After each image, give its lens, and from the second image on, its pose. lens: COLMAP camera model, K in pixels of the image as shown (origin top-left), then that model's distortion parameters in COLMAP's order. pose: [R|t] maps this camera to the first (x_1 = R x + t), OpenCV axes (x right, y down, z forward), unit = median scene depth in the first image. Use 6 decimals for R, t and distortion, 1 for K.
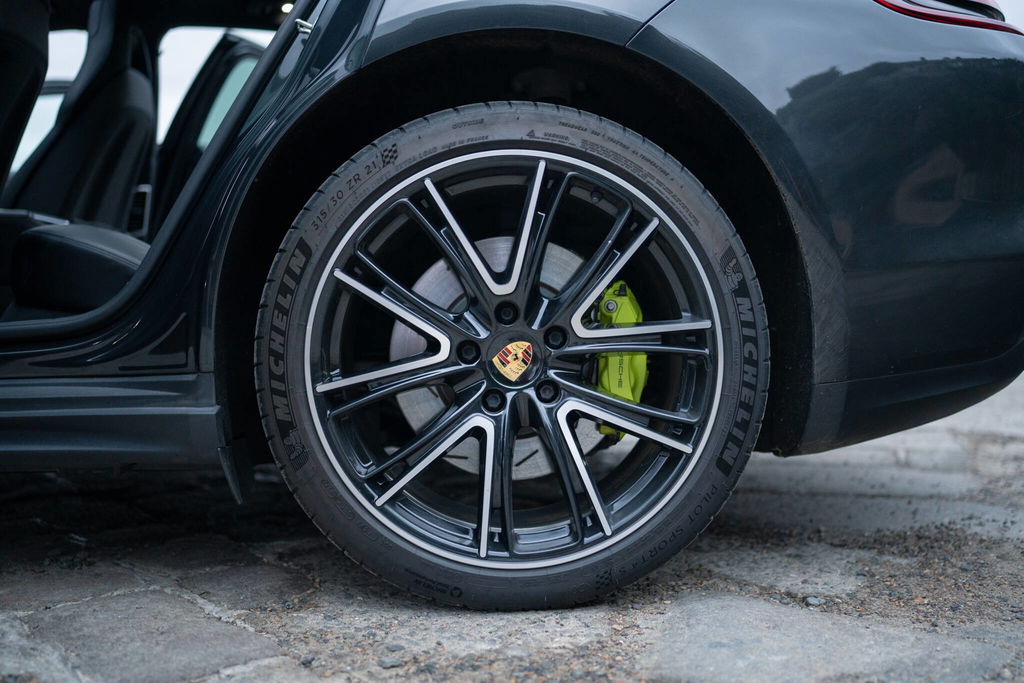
lens RADIAL K [[1032.8, 0, 509.3], [0, 1032.8, 339.9], [0, 0, 1]] dist [-0.020853, 0.000000]
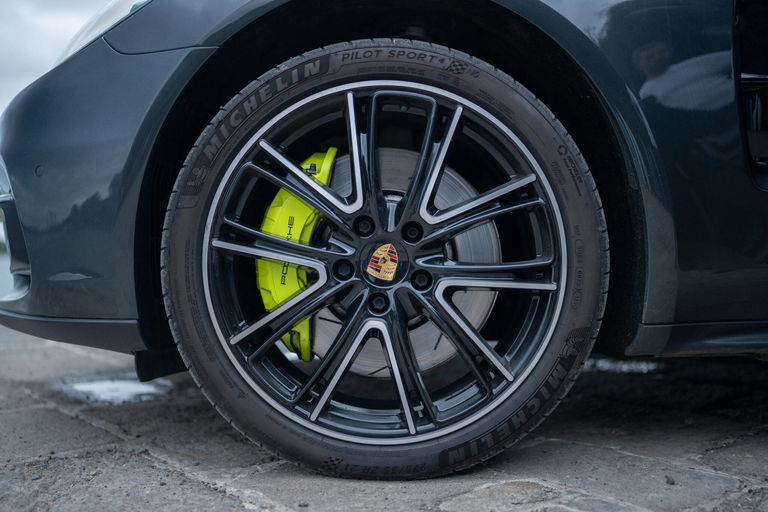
lens RADIAL K [[774.6, 0, 387.0], [0, 774.6, 256.1], [0, 0, 1]] dist [-0.020853, 0.000000]
pose [[0.944352, -0.328370, 0.019292, -0.005191], [0.328174, 0.944532, 0.012696, 0.002718], [-0.022391, -0.005658, 0.999733, 0.143245]]
